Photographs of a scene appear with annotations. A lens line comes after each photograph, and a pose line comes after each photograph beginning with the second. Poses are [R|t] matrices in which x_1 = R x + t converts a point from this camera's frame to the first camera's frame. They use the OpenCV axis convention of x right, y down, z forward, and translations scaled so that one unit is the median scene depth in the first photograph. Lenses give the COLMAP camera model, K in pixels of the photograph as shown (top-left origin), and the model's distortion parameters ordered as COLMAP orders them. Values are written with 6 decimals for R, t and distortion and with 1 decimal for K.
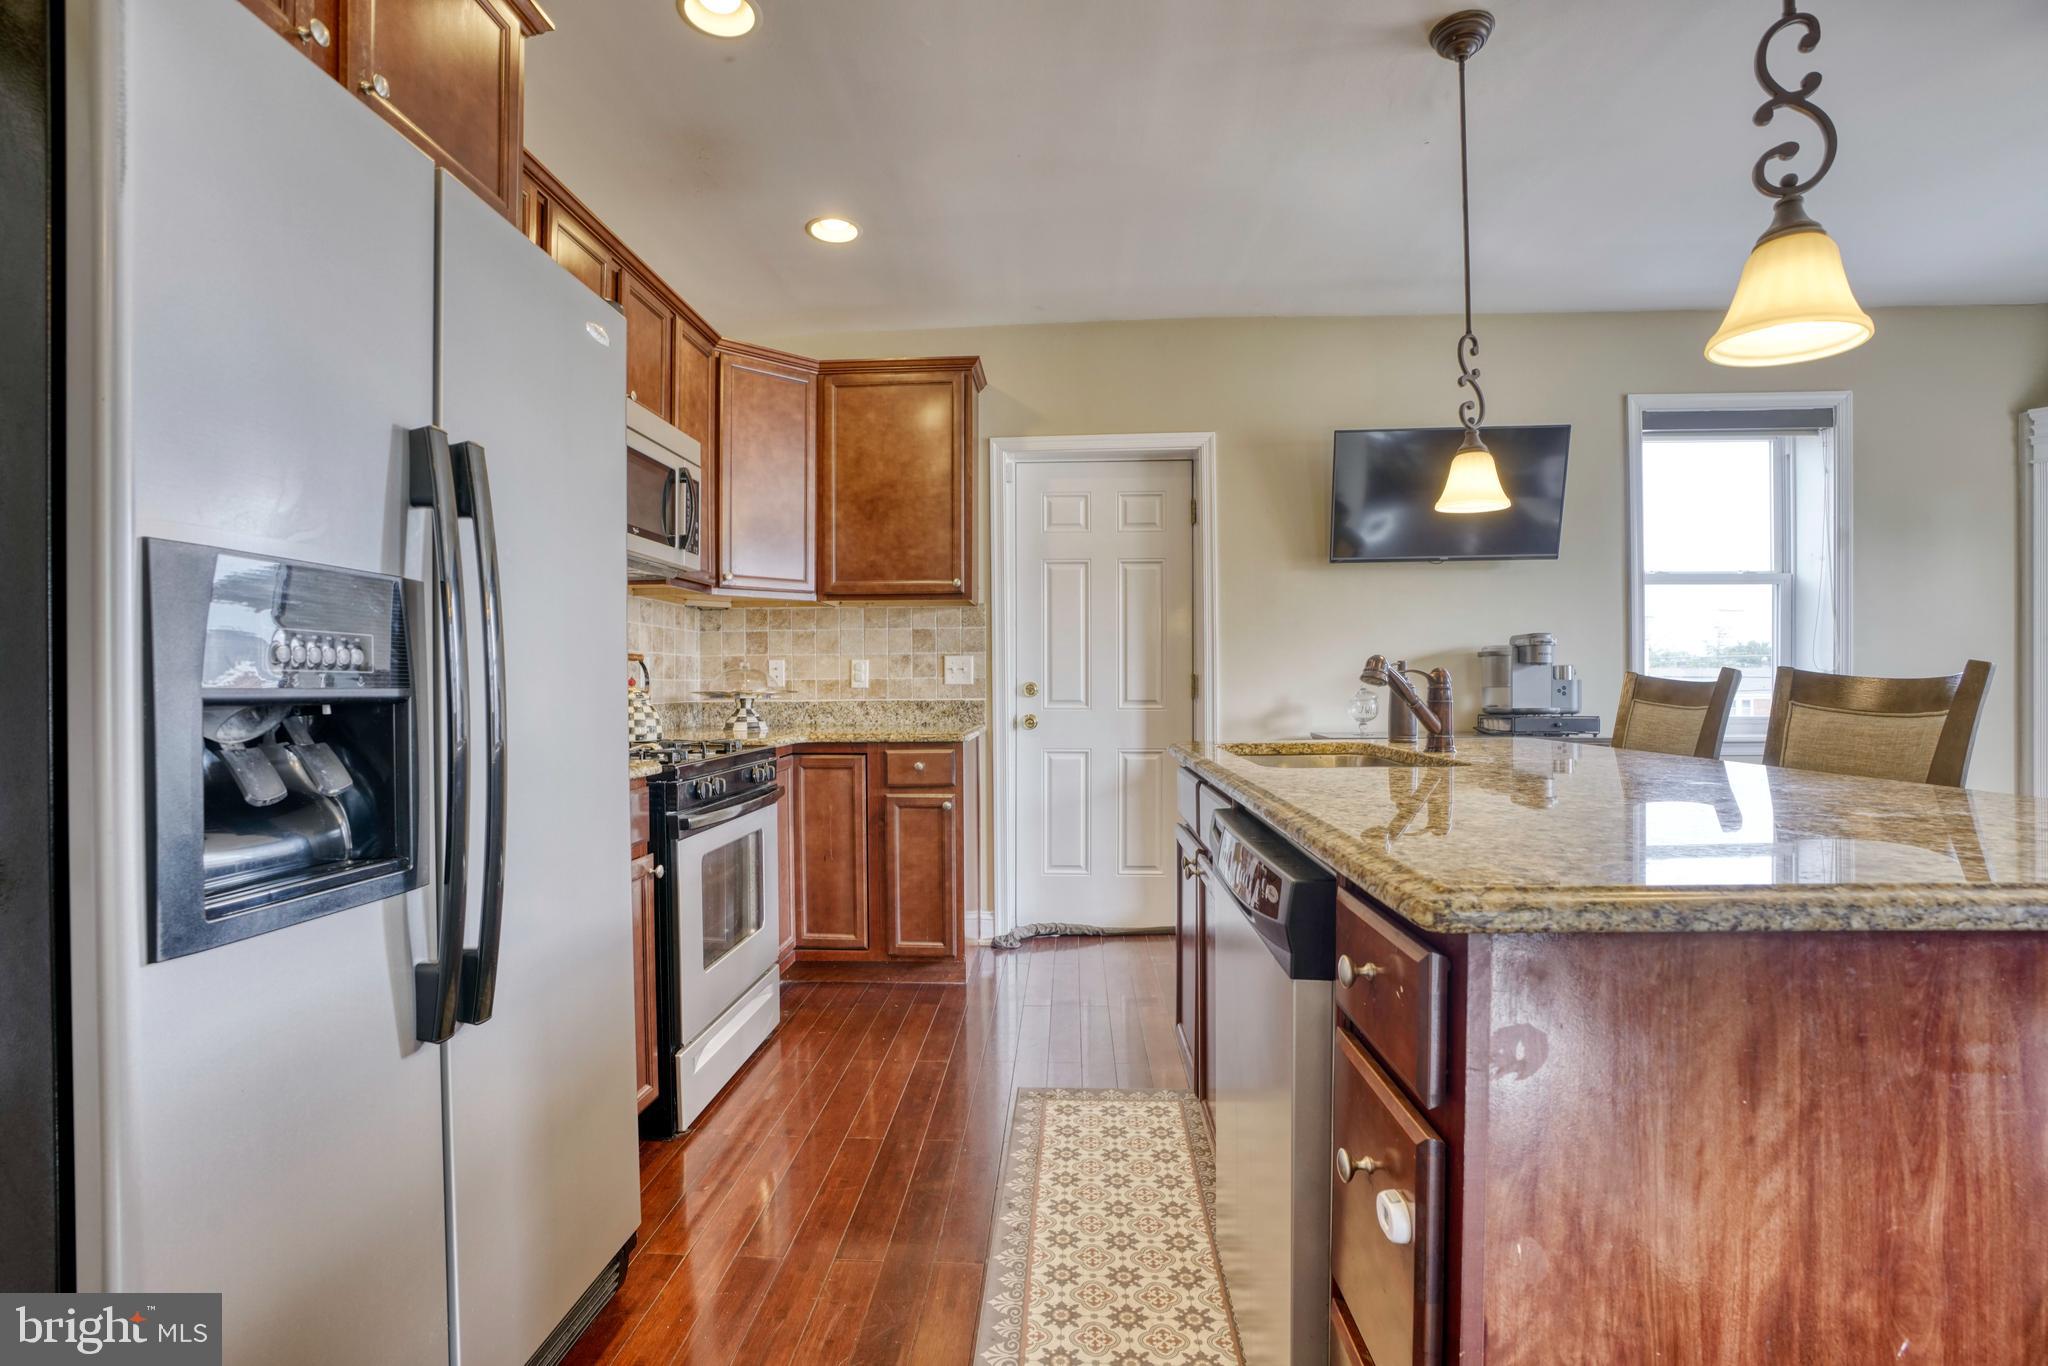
lens RADIAL K [[939.9, 0, 1009.1], [0, 939.9, 676.8], [0, 0, 1]] dist [-0.071435, 0.024687]
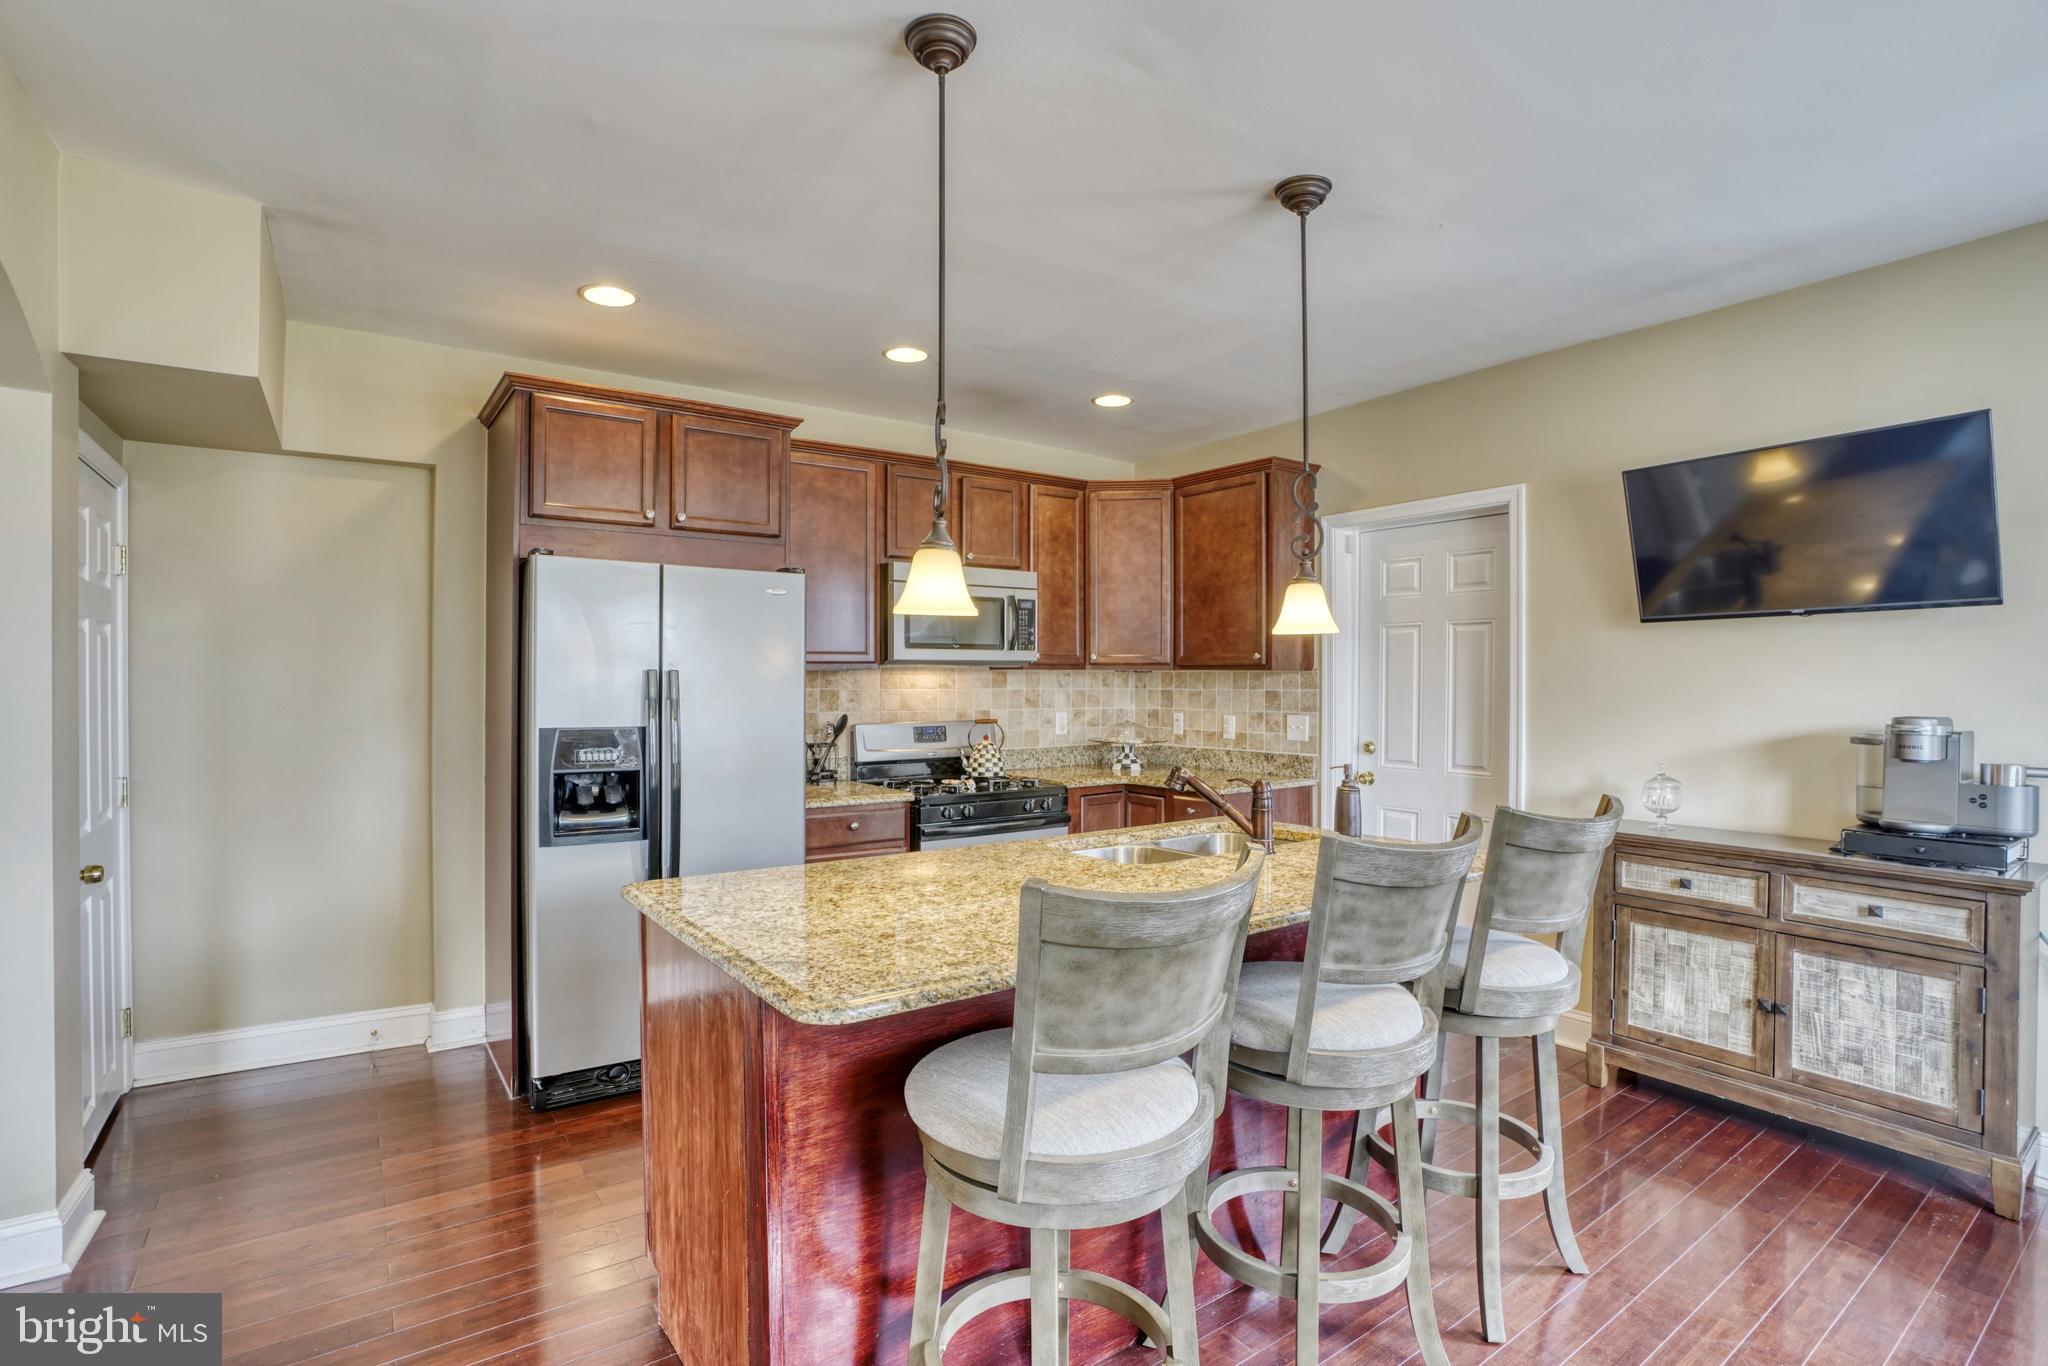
lens RADIAL K [[939.9, 0, 1003.4], [0, 939.9, 680.9], [0, 0, 1]] dist [-0.071435, 0.024687]
pose [[0.637587, 0.004748, -0.770364, 0.622989], [-0.001430, 0.999987, 0.004980, -0.073091], [0.770377, -0.002074, 0.637585, 0.021576]]
